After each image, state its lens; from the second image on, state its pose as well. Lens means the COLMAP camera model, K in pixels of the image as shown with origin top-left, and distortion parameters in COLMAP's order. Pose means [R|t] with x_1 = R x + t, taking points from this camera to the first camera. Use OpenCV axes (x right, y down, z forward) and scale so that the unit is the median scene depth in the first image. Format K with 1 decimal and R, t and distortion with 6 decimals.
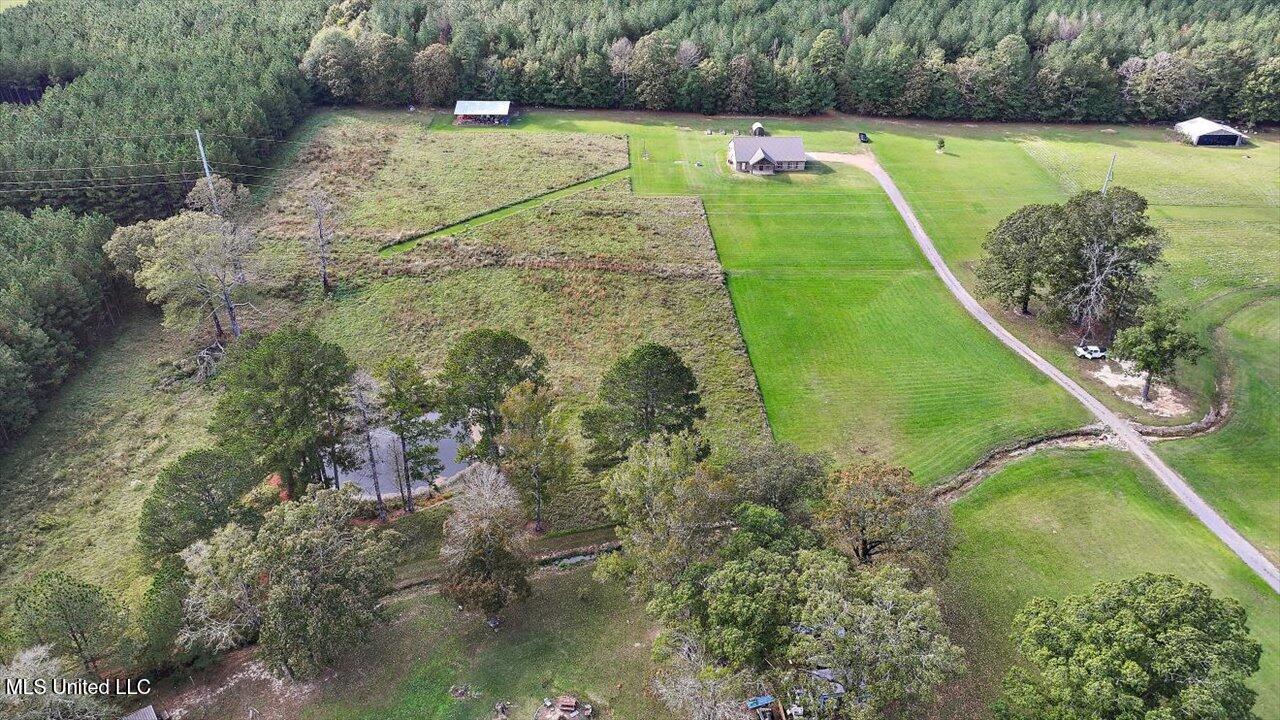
lens RADIAL K [[898.1, 0, 642.2], [0, 898.1, 362.2], [0, 0, 1]] dist [0.002542, 0.009626]
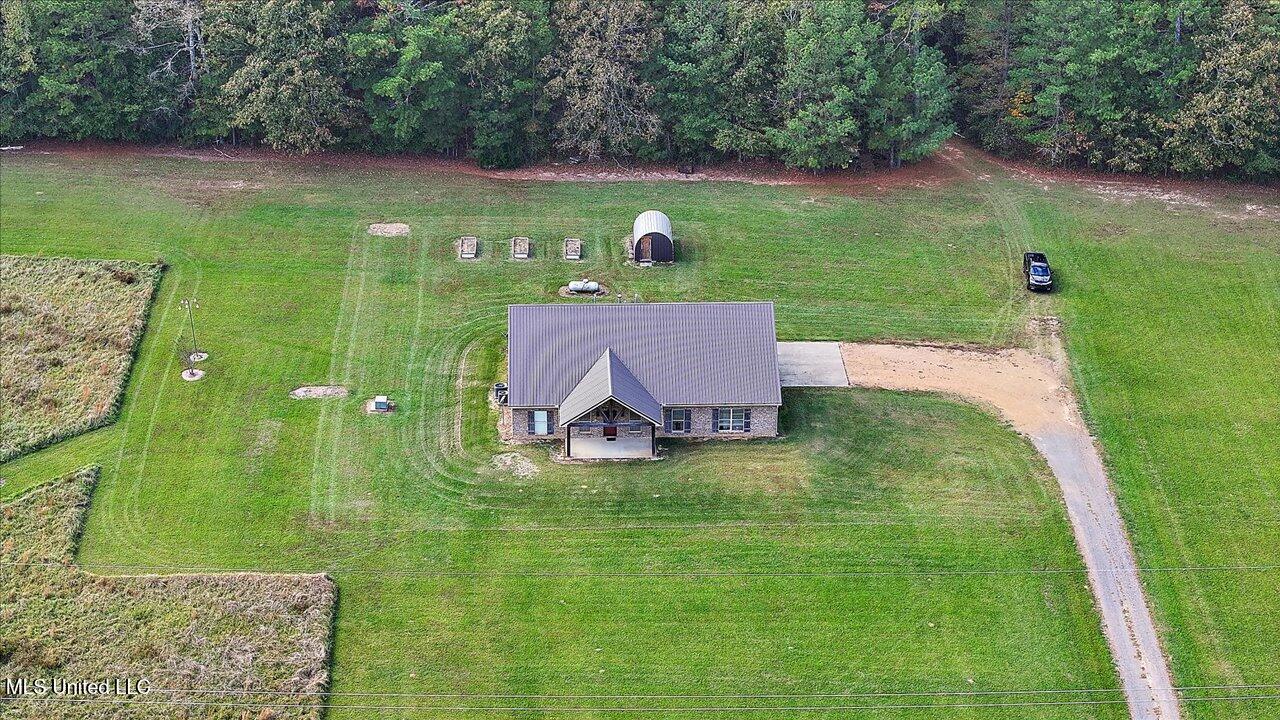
lens RADIAL K [[2560.2, 0, 640.0], [0, 2560.2, 360.0], [0, 0, 1]] dist [-0.143860, -0.005236]
pose [[0.999939, 0.001383, -0.010975, 0.133552], [-0.002465, 0.995065, -0.099194, -0.145874], [0.010784, 0.099215, 0.995008, 0.236978]]
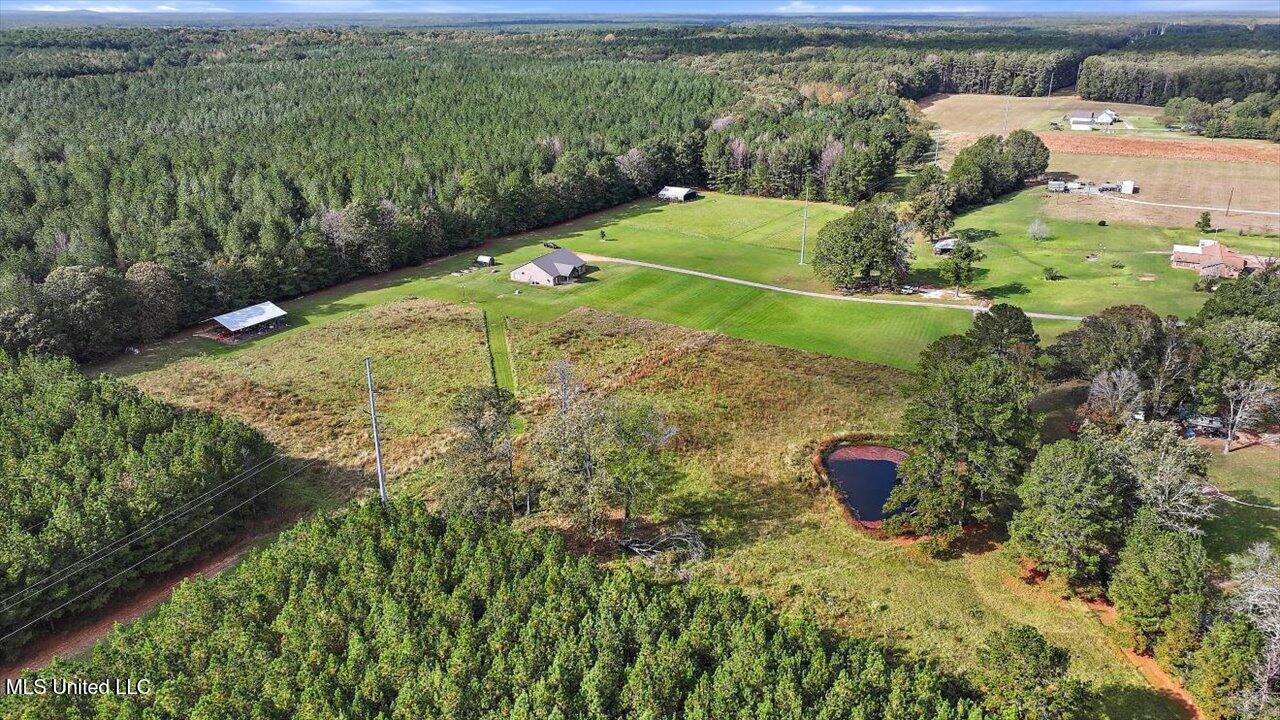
lens RADIAL K [[912.9, 0, 642.3], [0, 912.9, 360.6], [0, 0, 1]] dist [0.006833, 0.002979]
pose [[0.506502, -0.317099, 0.801813, -0.690221], [0.455624, 0.887917, 0.063335, -0.137249], [-0.732026, 0.333245, 0.594210, 0.253147]]
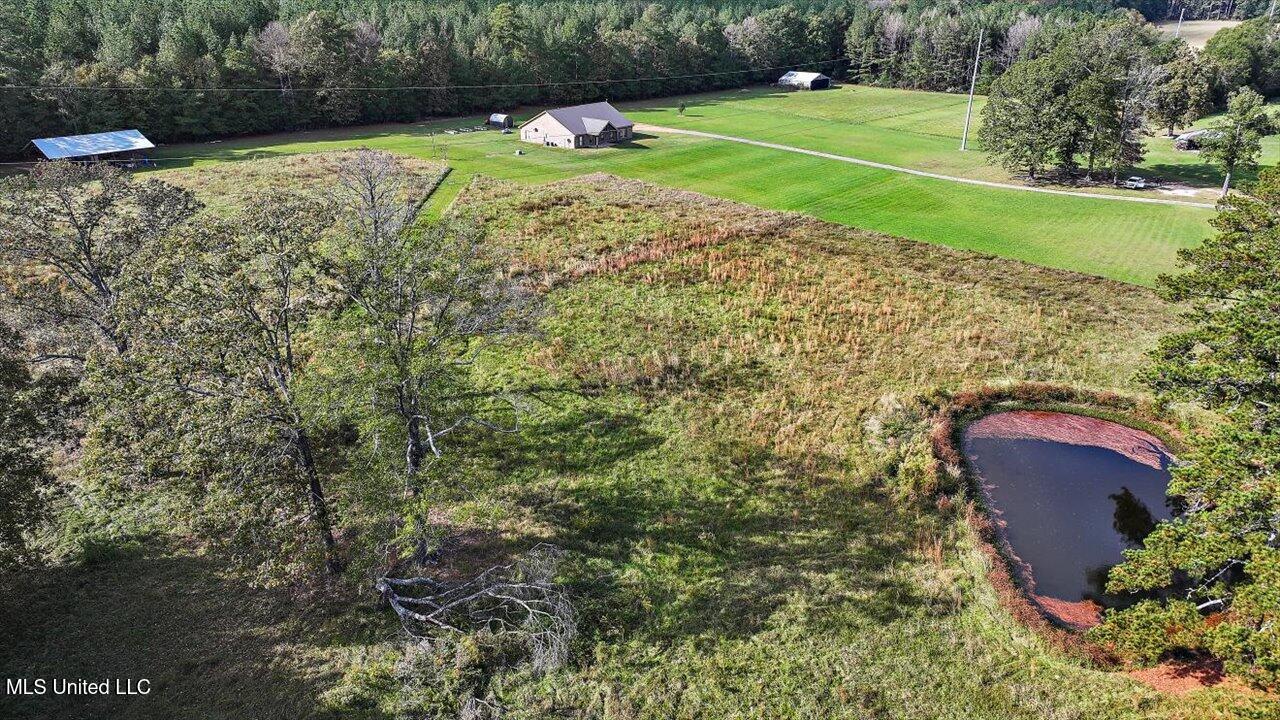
lens RADIAL K [[898.1, 0, 642.2], [0, 898.1, 362.2], [0, 0, 1]] dist [0.002542, 0.009626]
pose [[0.658736, -0.297791, 0.690933, -0.383379], [0.390417, 0.920314, 0.024430, -0.041265], [-0.643150, 0.253659, 0.722506, 0.420028]]
